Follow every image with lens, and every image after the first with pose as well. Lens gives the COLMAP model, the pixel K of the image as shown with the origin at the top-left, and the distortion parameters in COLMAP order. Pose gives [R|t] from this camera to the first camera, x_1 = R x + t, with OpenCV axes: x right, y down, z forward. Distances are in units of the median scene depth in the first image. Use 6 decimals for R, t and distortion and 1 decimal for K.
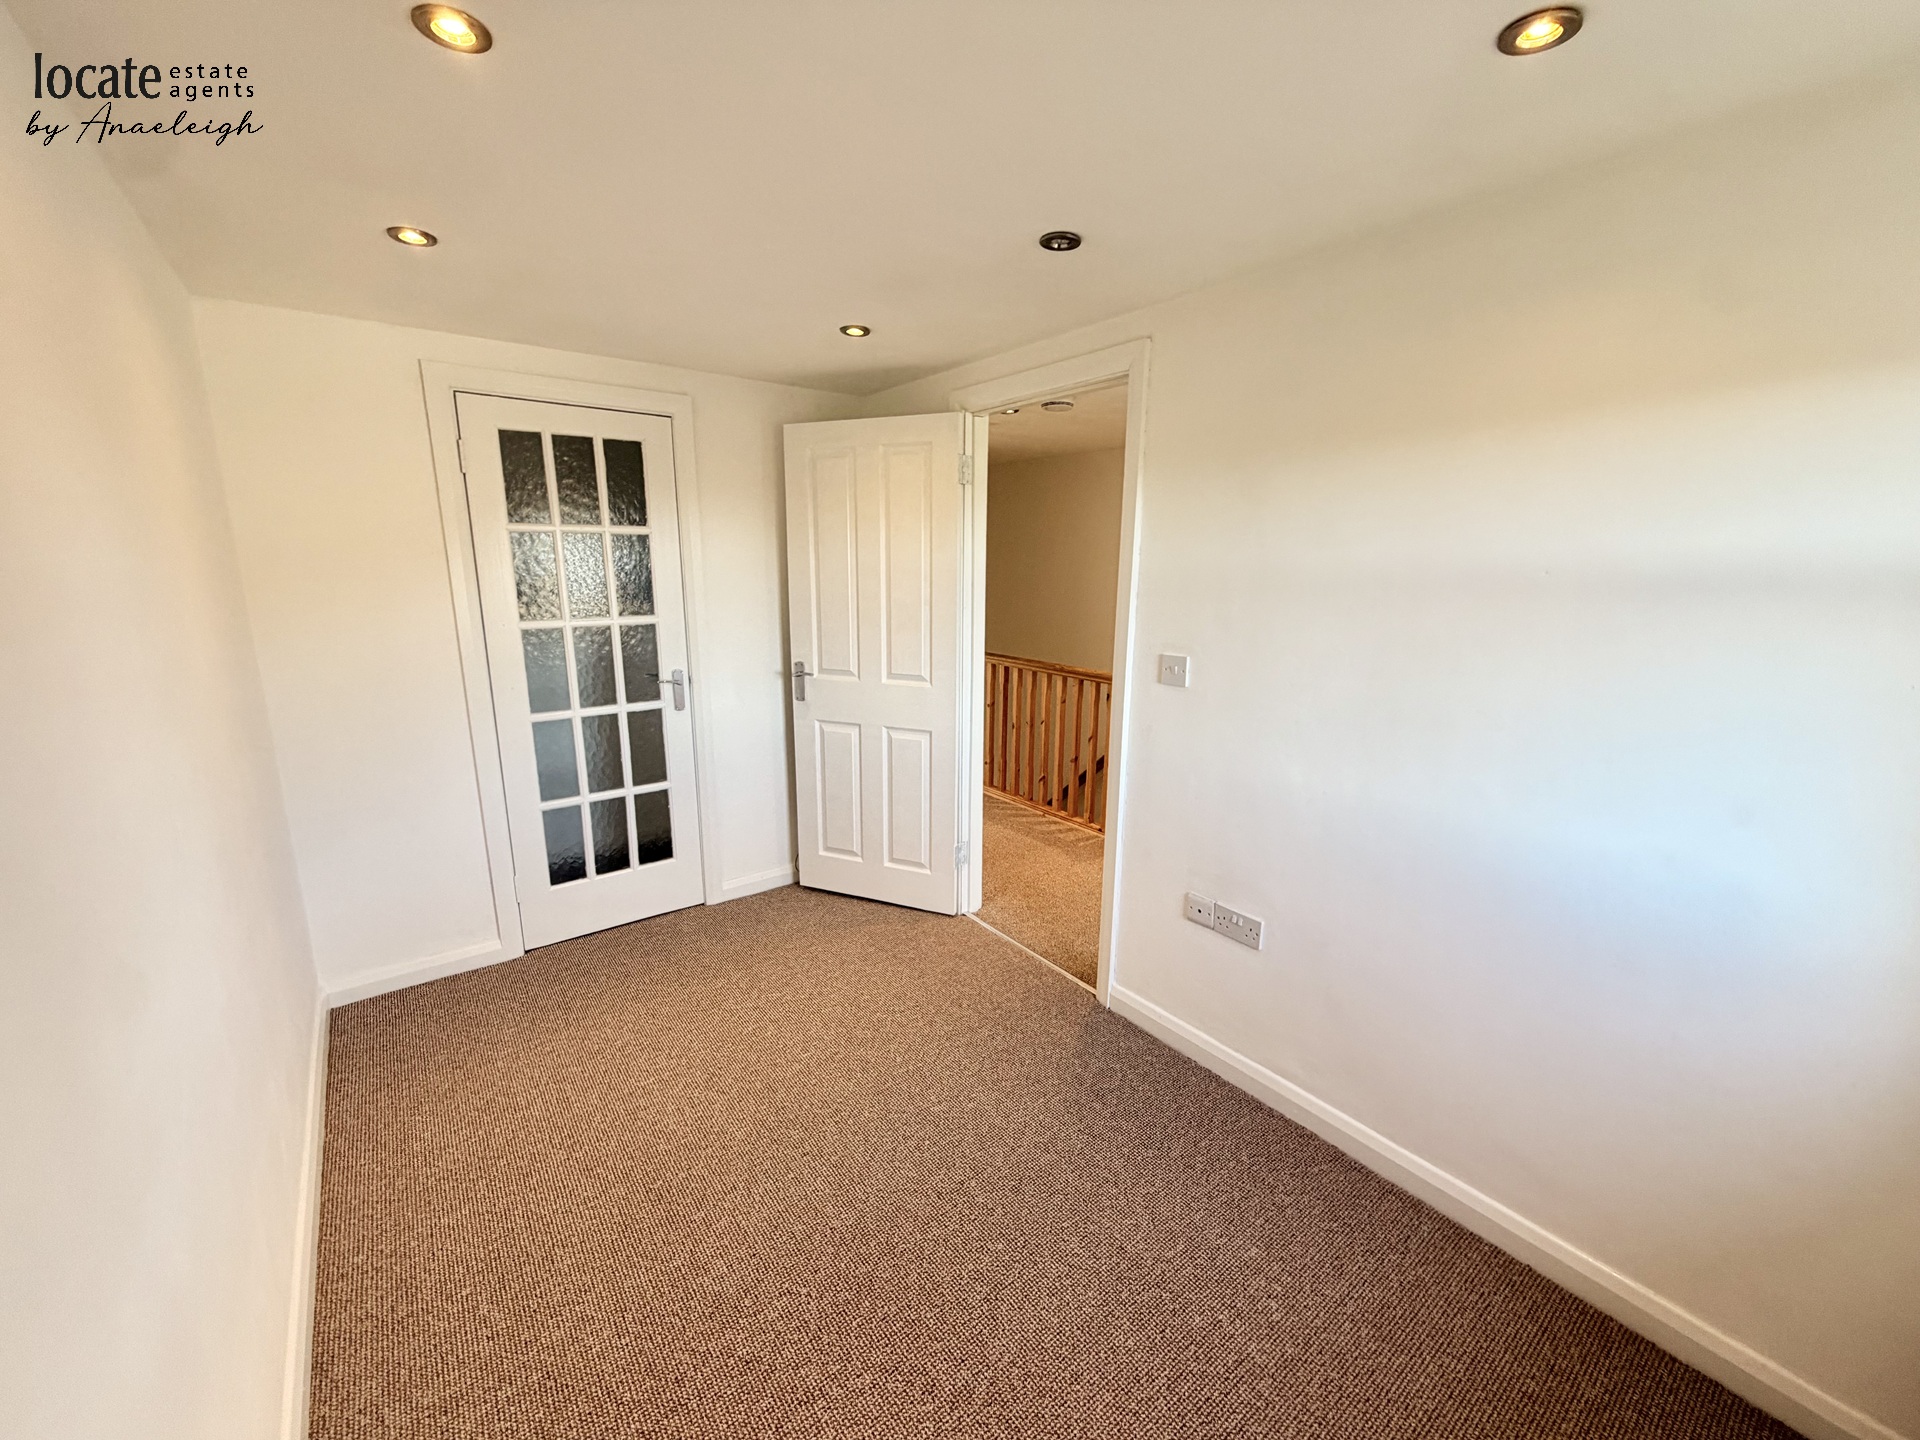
lens RADIAL K [[769.1, 0, 955.4], [0, 769.1, 727.7], [0, 0, 1]] dist [0.000627, 0.000574]
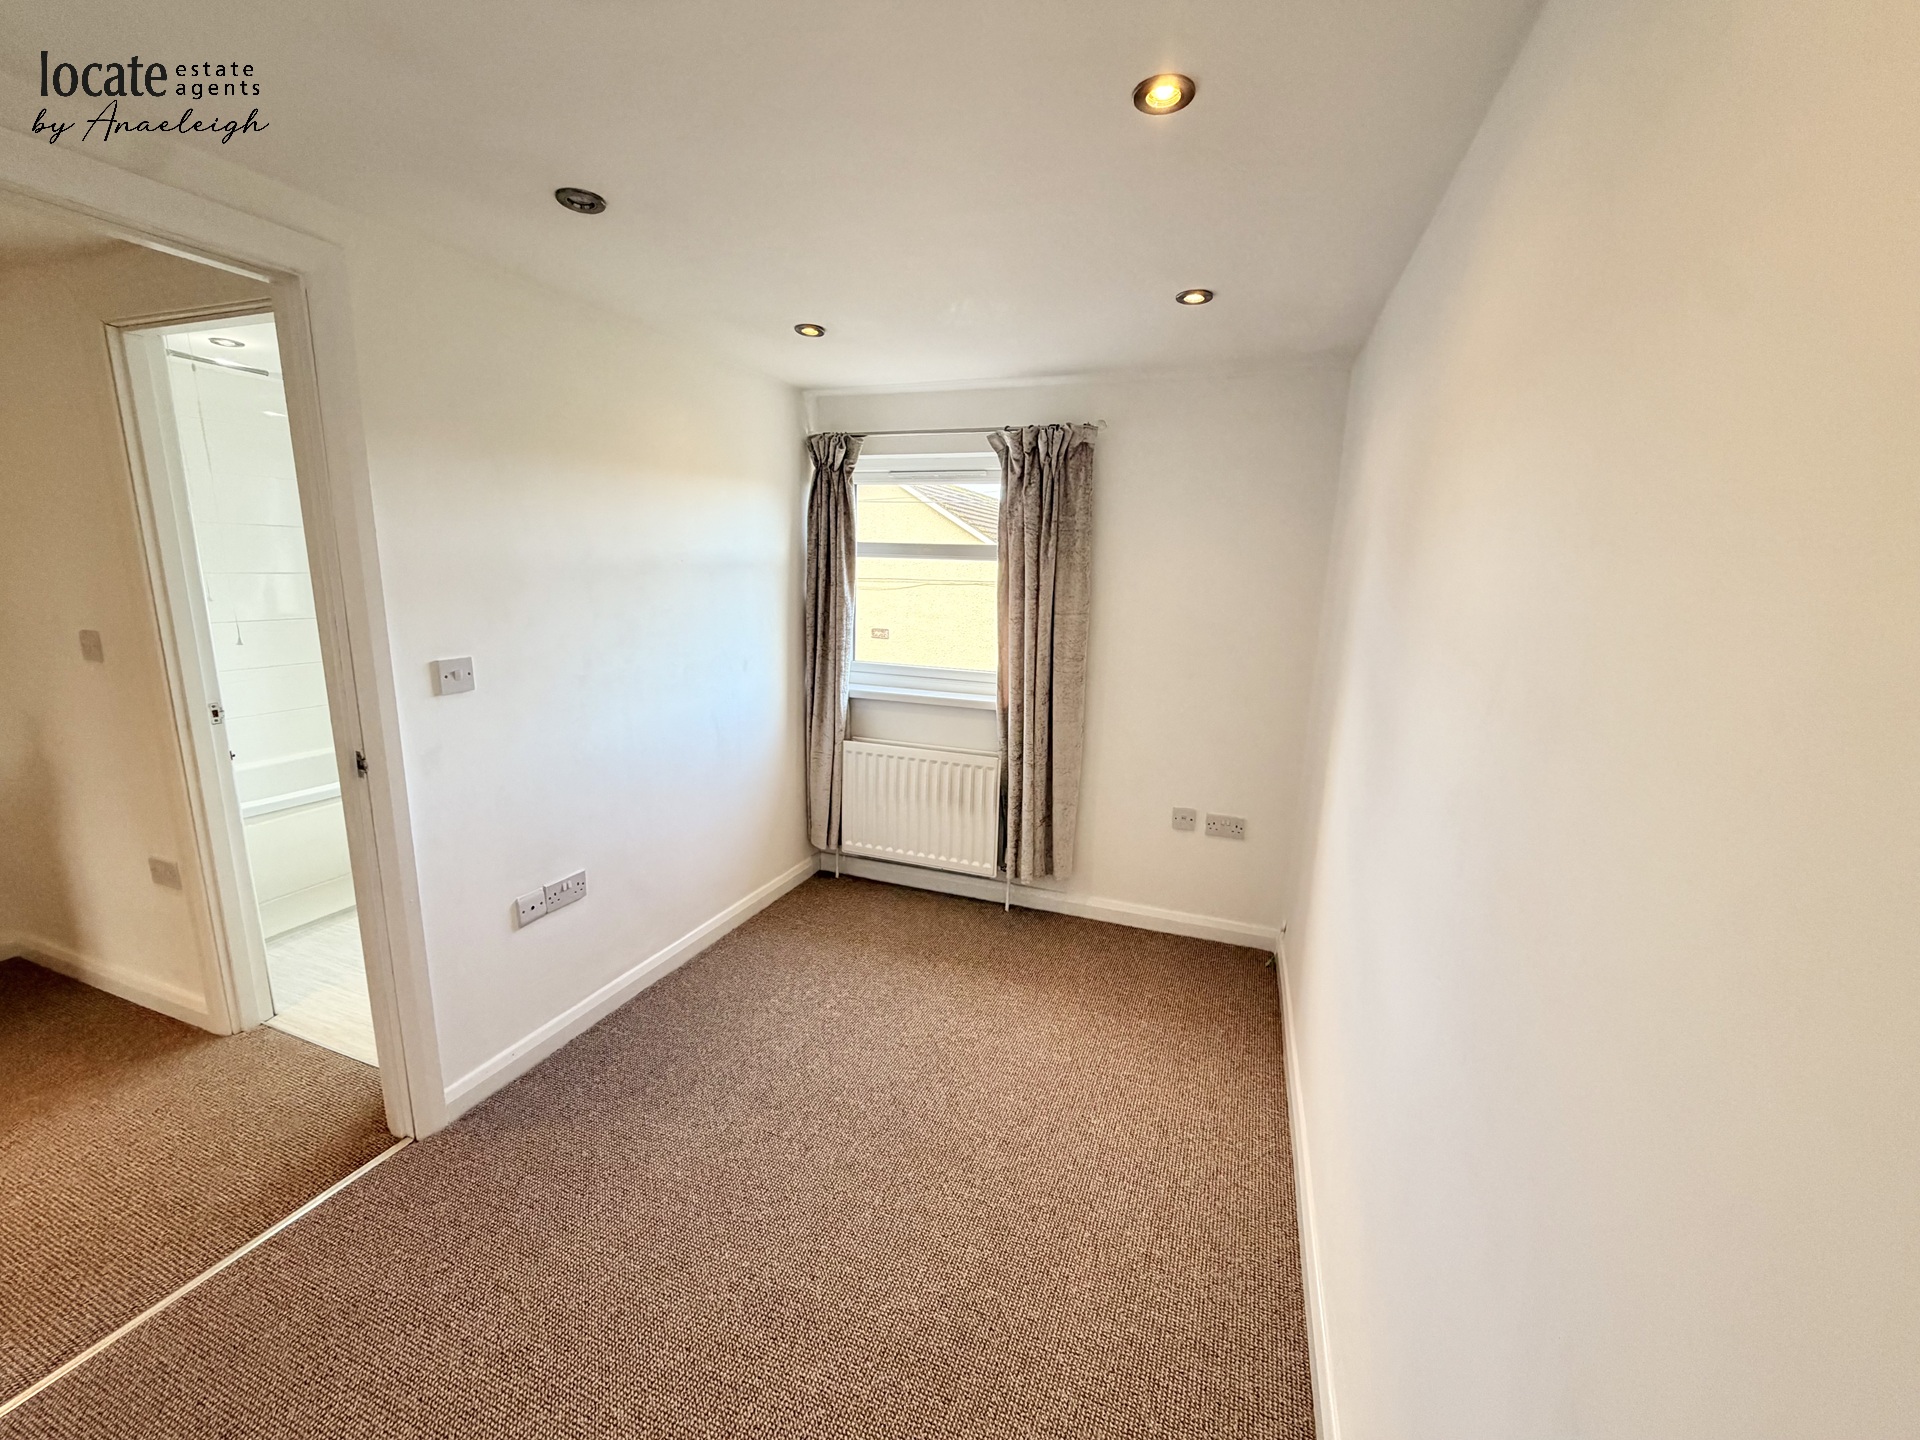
lens RADIAL K [[769.1, 0, 956.9], [0, 769.1, 714.8], [0, 0, 1]] dist [0.000627, 0.000574]
pose [[-0.532594, -0.191180, 0.824496, -0.763742], [0.146477, 0.938635, 0.312265, -0.228715], [-0.833600, 0.287080, -0.471907, 0.989498]]
